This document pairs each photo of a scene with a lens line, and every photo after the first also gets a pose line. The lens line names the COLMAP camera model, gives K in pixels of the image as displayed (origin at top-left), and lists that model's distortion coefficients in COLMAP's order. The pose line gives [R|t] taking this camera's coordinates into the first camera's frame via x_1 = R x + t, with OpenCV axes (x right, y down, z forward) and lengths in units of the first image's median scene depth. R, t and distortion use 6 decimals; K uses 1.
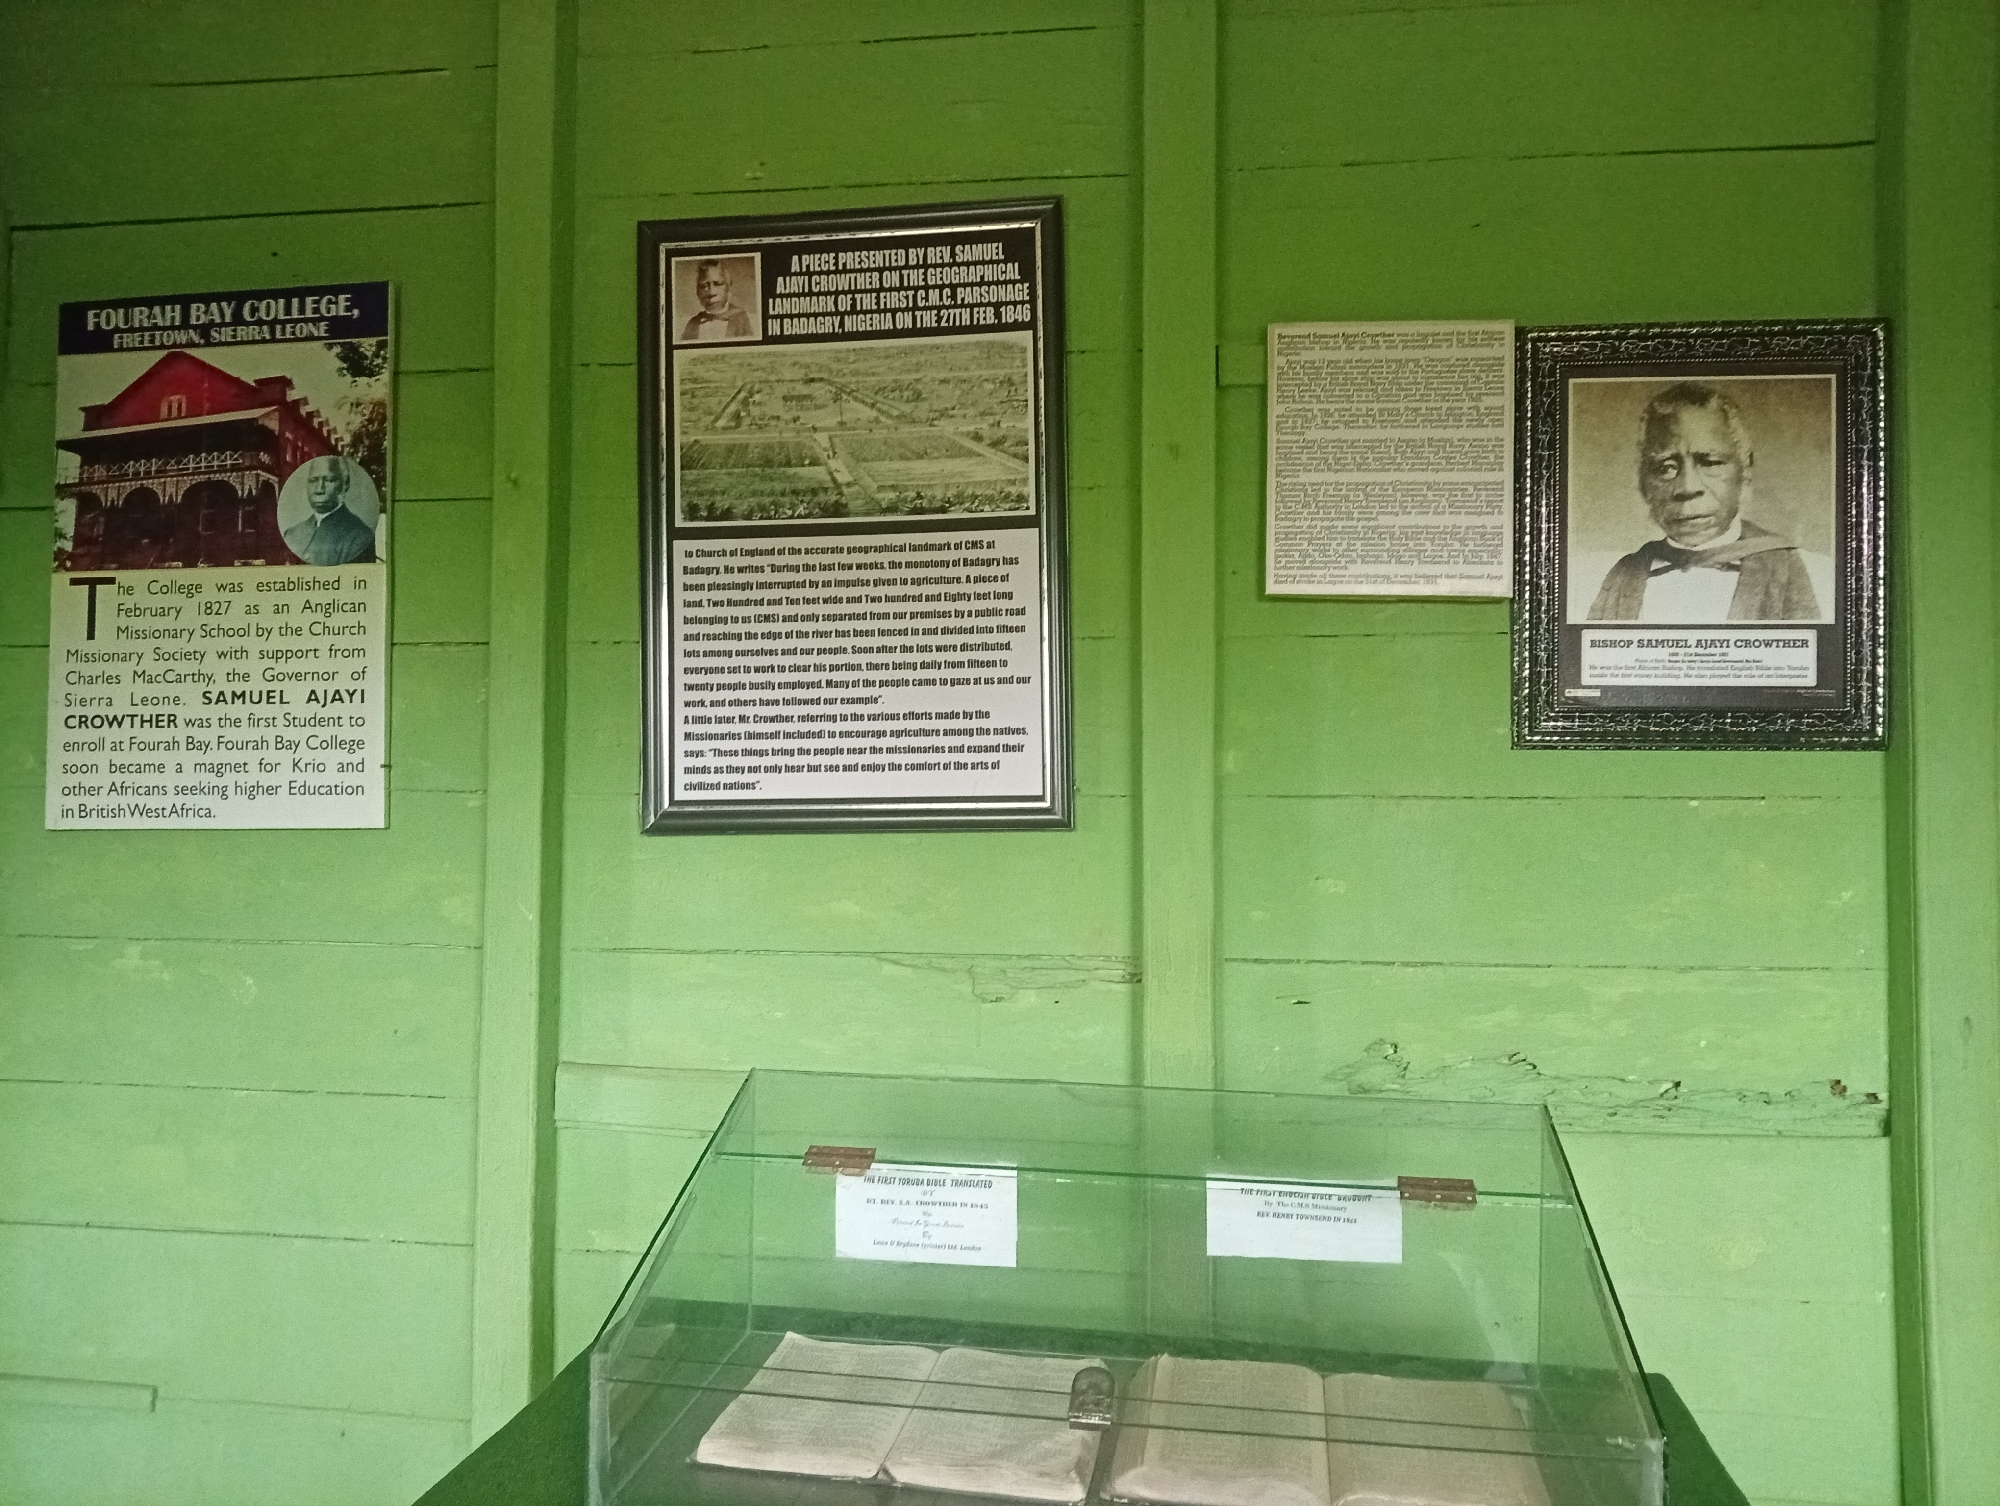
lens RADIAL K [[1488.7, 0, 1000.0], [0, 1488.7, 753.0], [0, 0, 1]] dist [0.062464, -0.150702]
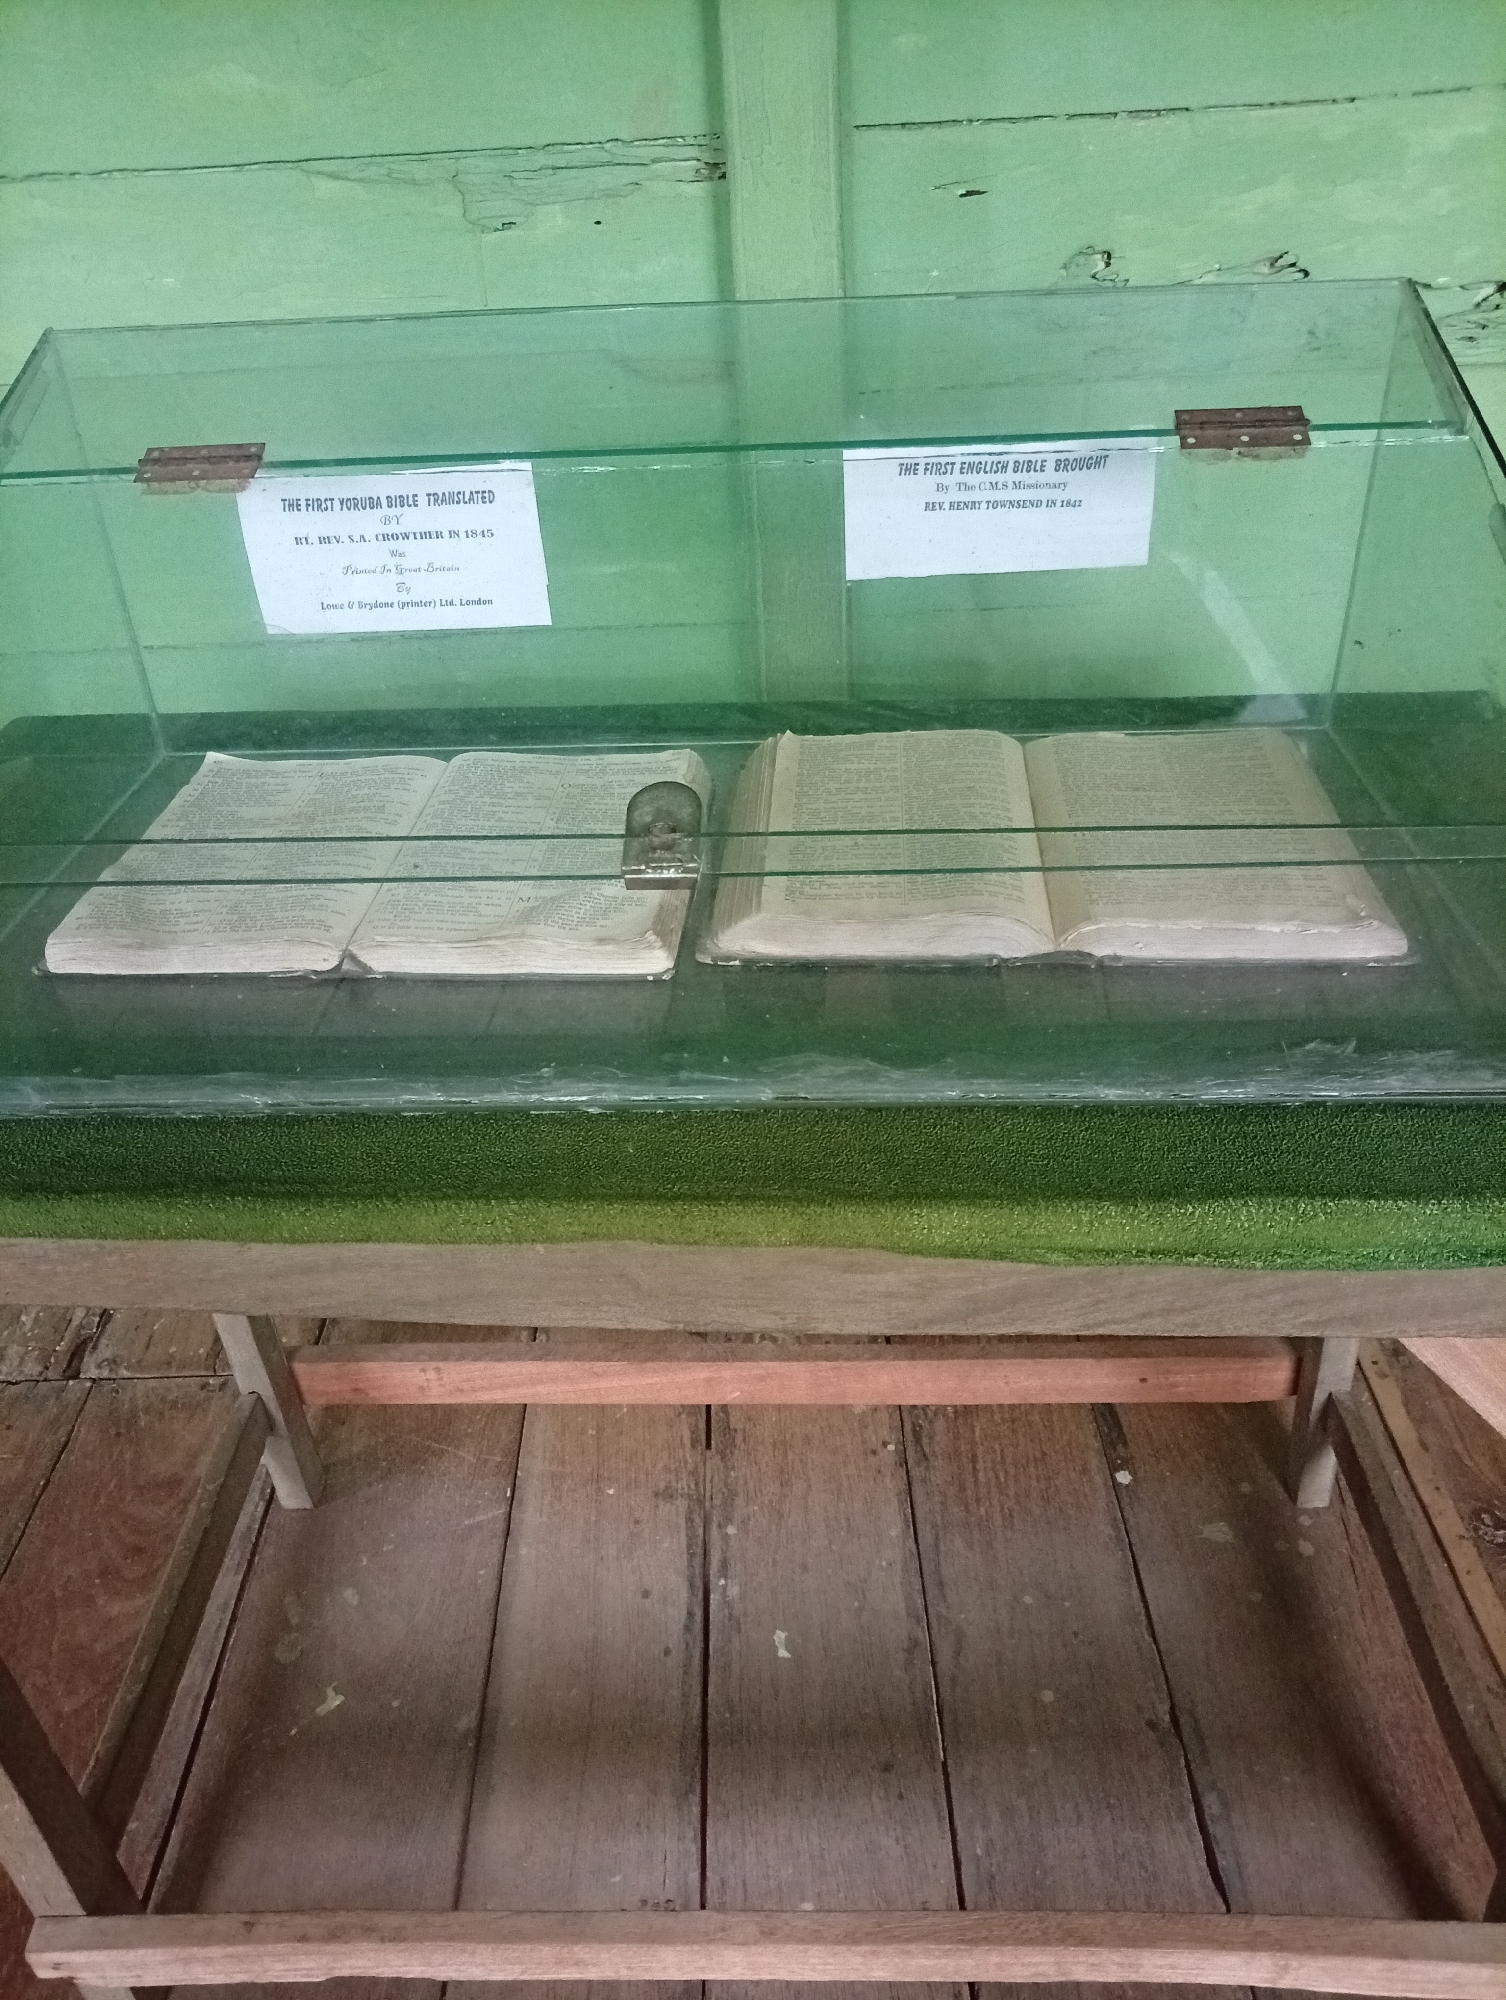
lens RADIAL K [[1488.7, 0, 753.0], [0, 1488.7, 1000.0], [0, 0, 1]] dist [0.062464, -0.150702]
pose [[0.992618, -0.104264, 0.061959, 0.041789], [0.053633, 0.835538, 0.546808, 0.137900], [-0.108781, -0.539448, 0.834962, 0.384770]]
